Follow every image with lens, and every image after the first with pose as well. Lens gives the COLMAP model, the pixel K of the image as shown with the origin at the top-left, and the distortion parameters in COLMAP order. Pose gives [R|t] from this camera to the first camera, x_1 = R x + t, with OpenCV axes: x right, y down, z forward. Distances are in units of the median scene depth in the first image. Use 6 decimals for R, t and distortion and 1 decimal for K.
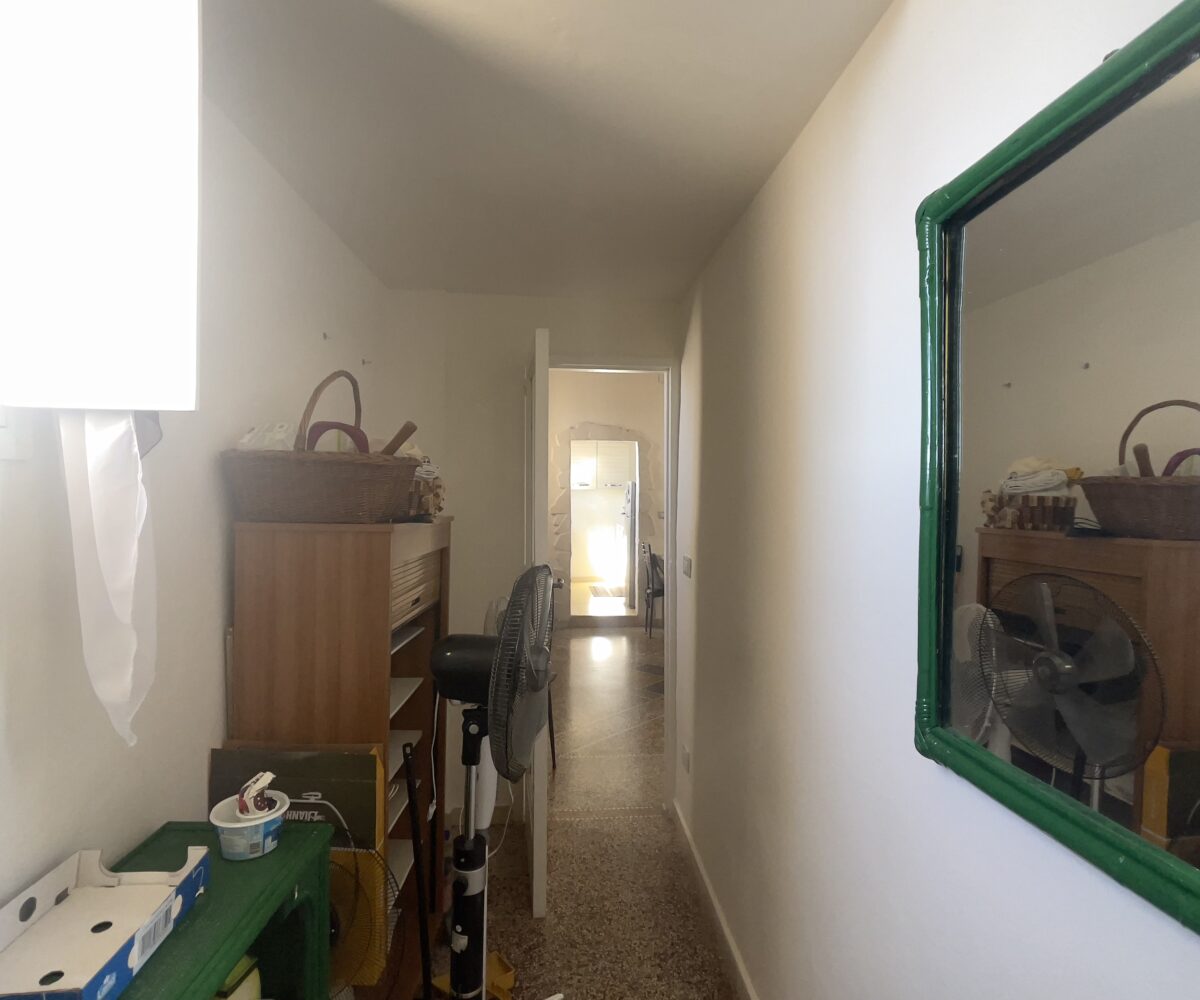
lens RADIAL K [[647.4, 0, 600.0], [0, 647.4, 500.0], [0, 0, 1]] dist [0.000012, -0.000003]
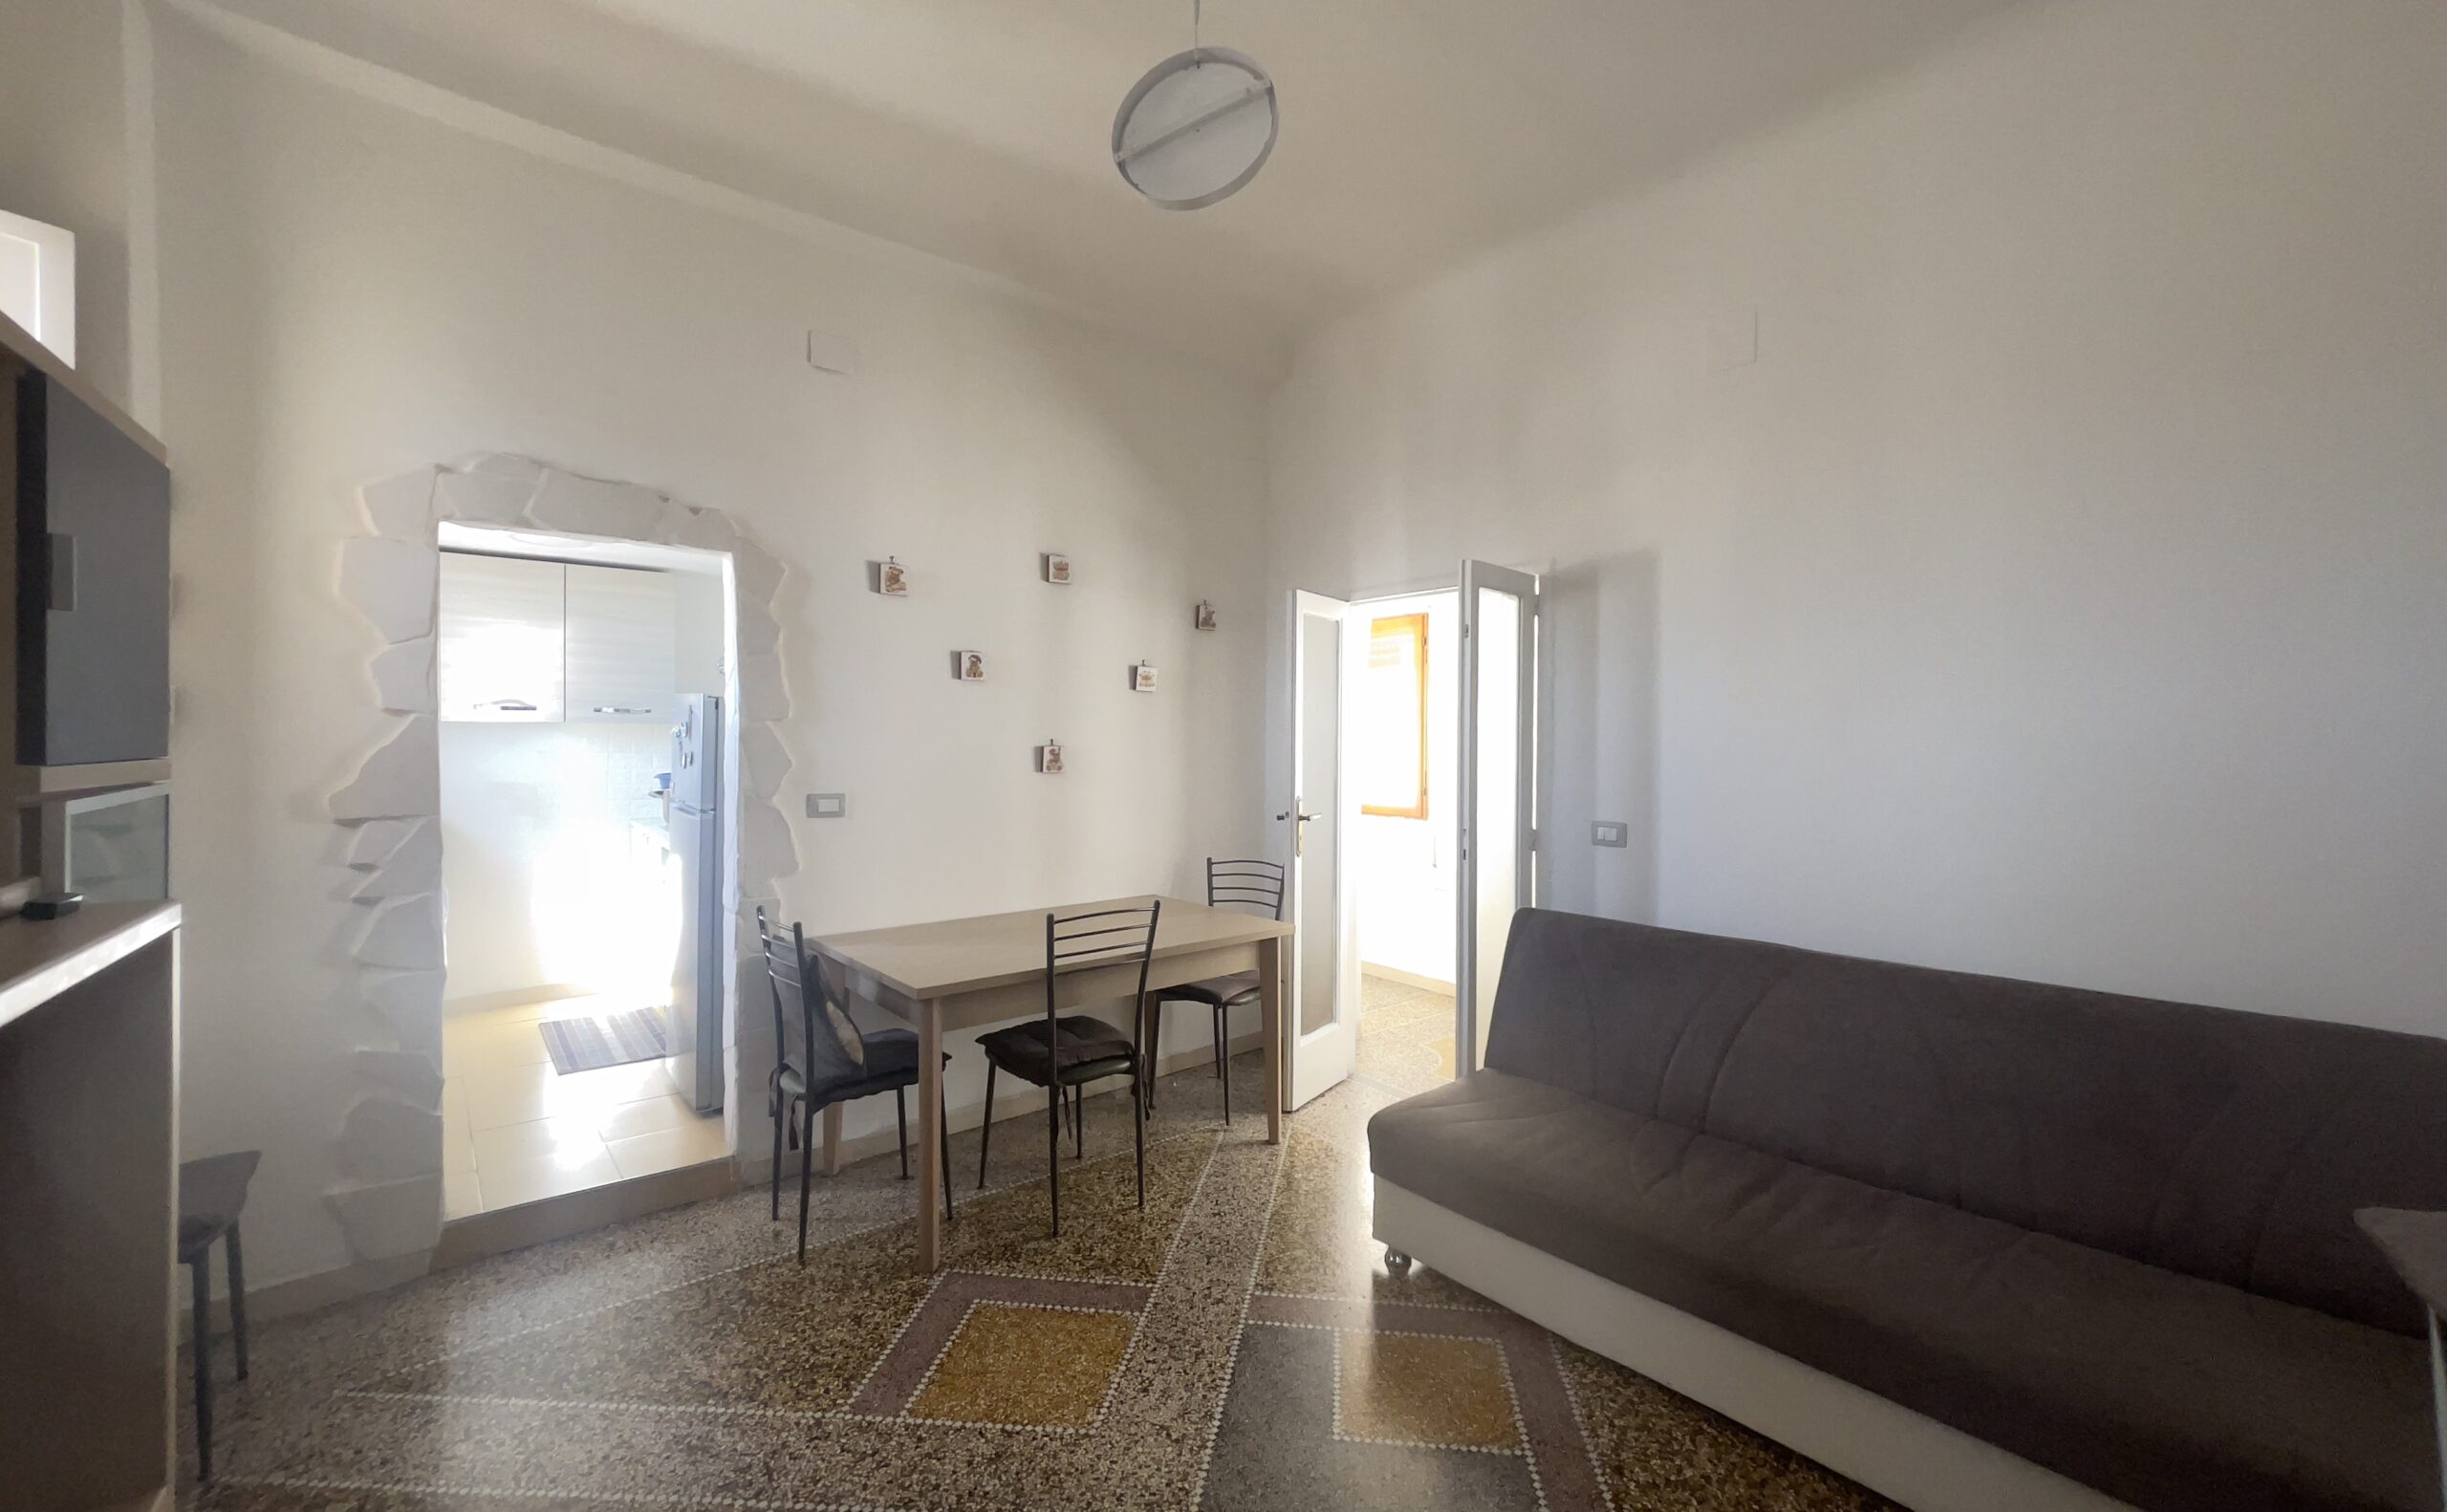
lens RADIAL K [[1002.5, 0, 1204.3], [0, 1002.5, 750.3], [0, 0, 1]] dist [-0.000320, 0.000410]
pose [[0.846011, -0.006999, 0.533120, -0.002375], [0.004912, 0.999974, 0.005333, -0.004397], [-0.533143, -0.001893, 0.846023, 0.514013]]
